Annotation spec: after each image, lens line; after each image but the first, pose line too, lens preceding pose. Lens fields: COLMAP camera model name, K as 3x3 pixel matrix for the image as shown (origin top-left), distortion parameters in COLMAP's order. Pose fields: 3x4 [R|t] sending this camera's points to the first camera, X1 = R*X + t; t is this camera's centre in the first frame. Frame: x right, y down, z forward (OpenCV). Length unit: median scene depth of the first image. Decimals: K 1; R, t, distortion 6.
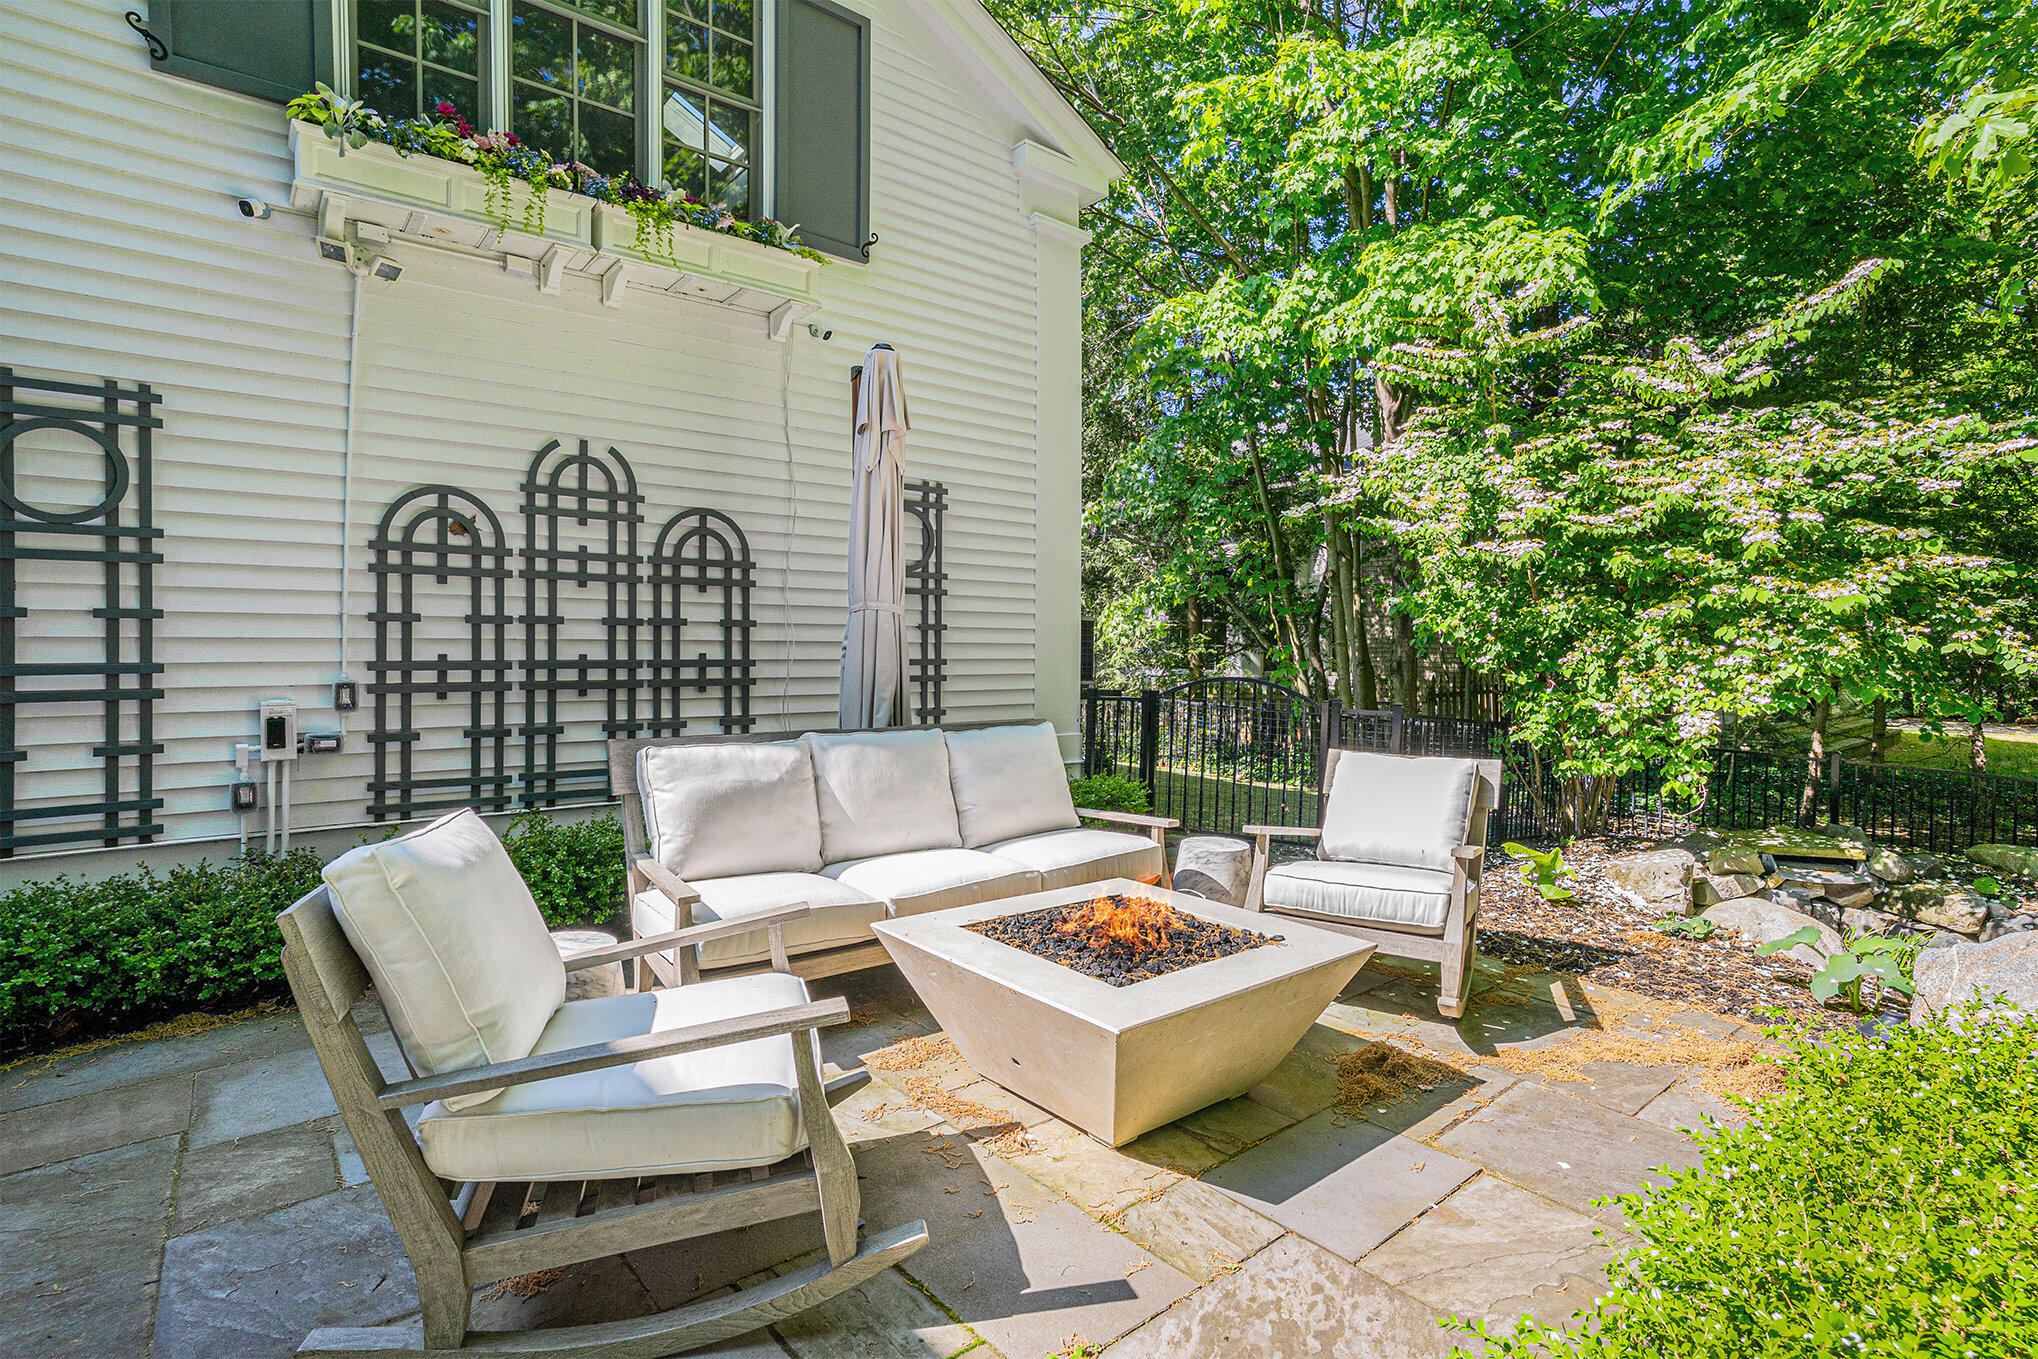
lens RADIAL K [[1085.5, 0, 1022.4], [0, 1085.5, 683.9], [0, 0, 1]] dist [-0.007967, -0.000849]
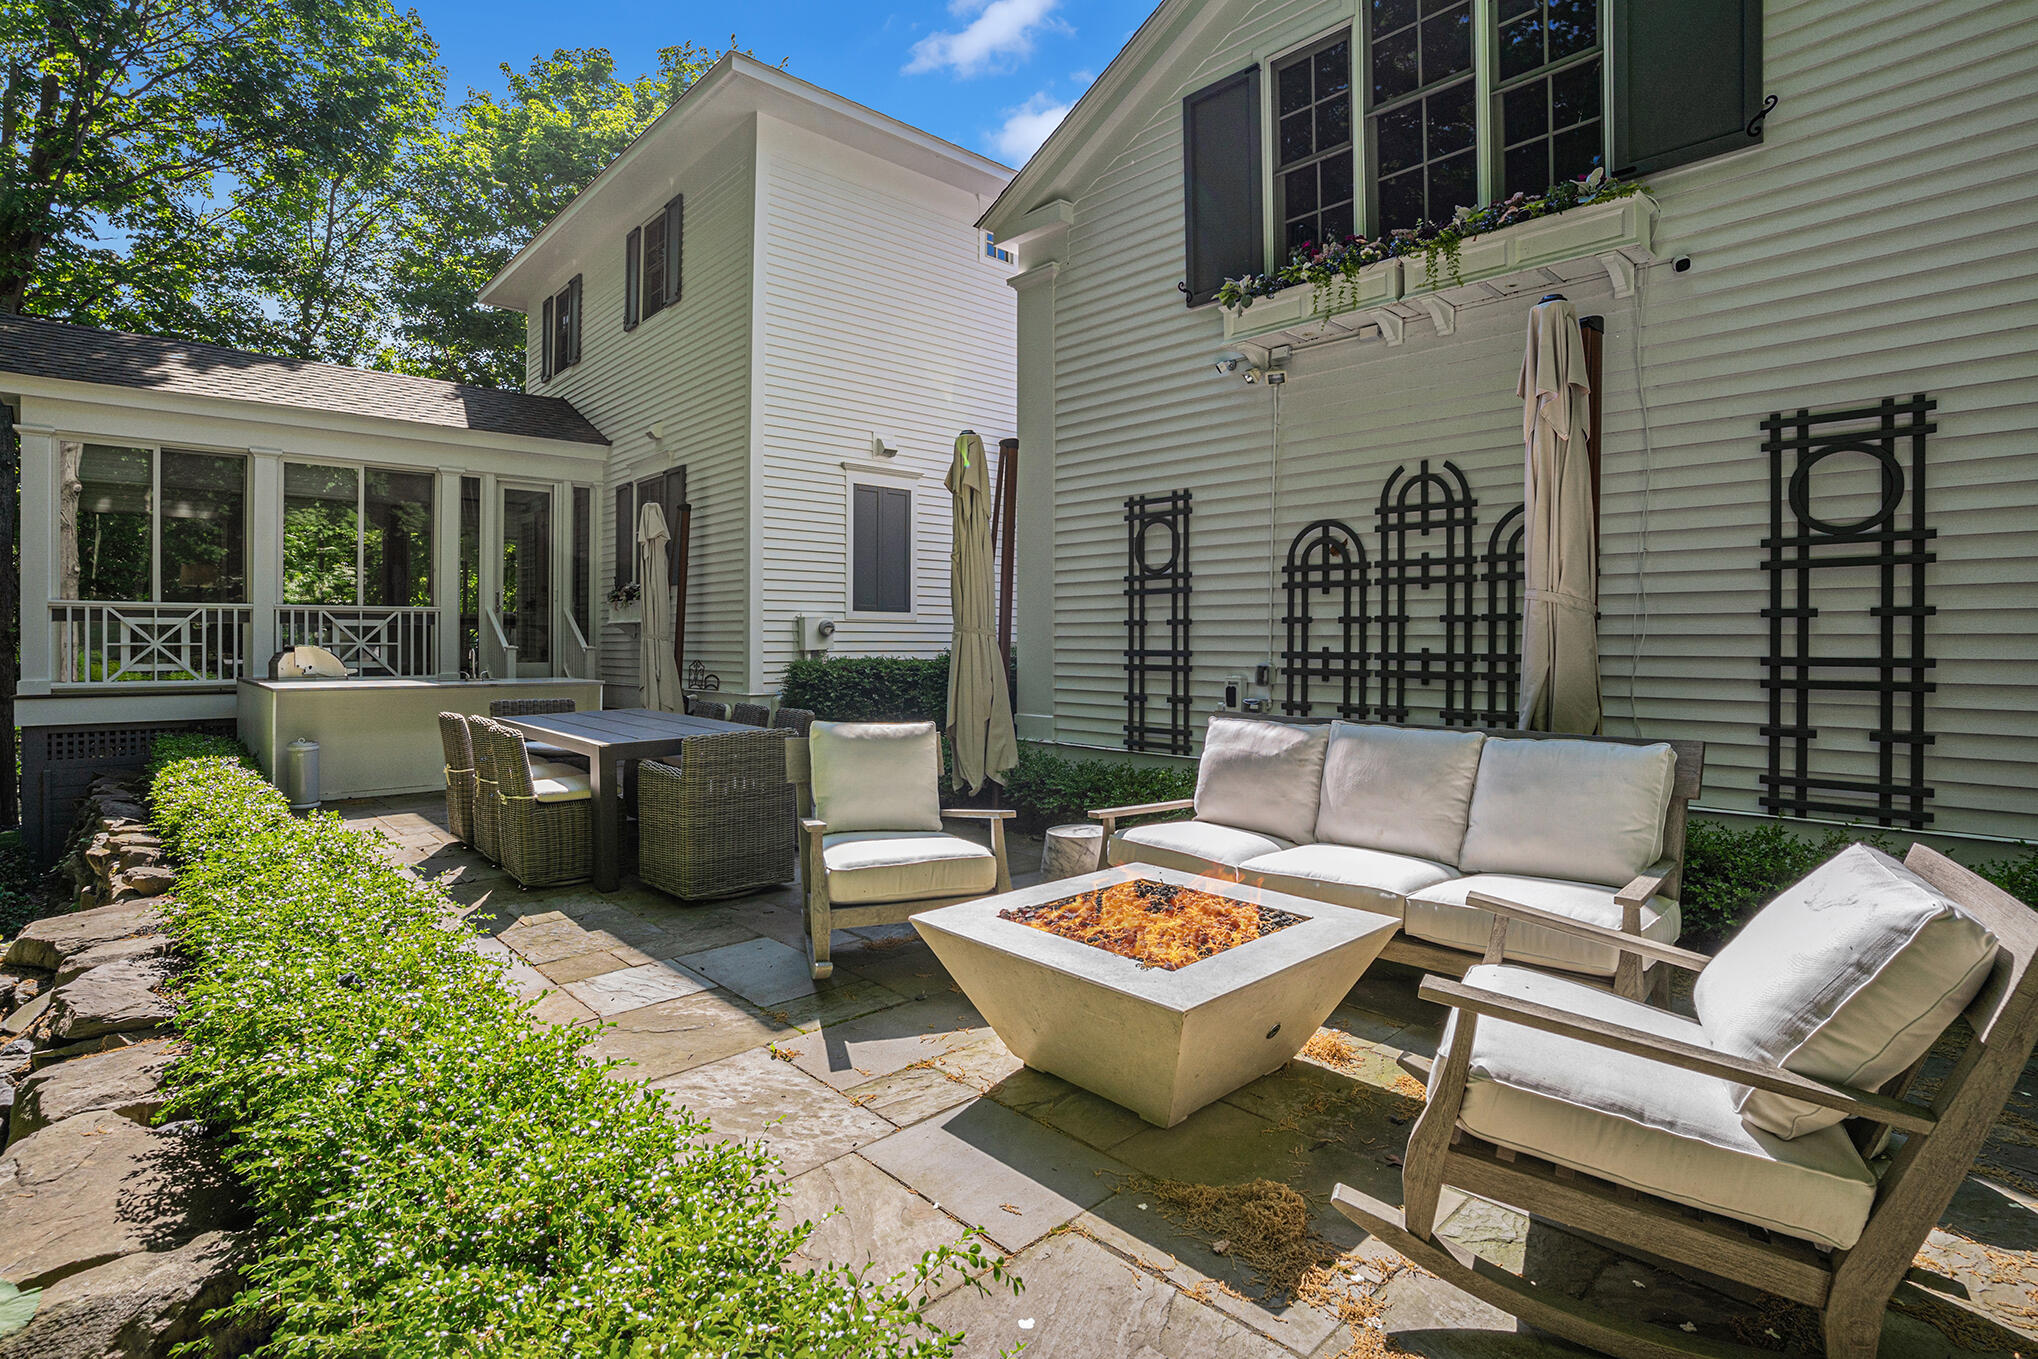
lens RADIAL K [[984.4, 0, 1035.2], [0, 984.4, 648.4], [0, 0, 1]] dist [-0.010044, 0.008860]
pose [[0.080423, 0.005840, -0.996744, 0.592038], [-0.034413, 0.999403, 0.003079, -0.015929], [0.996167, 0.034053, 0.080576, 0.510729]]
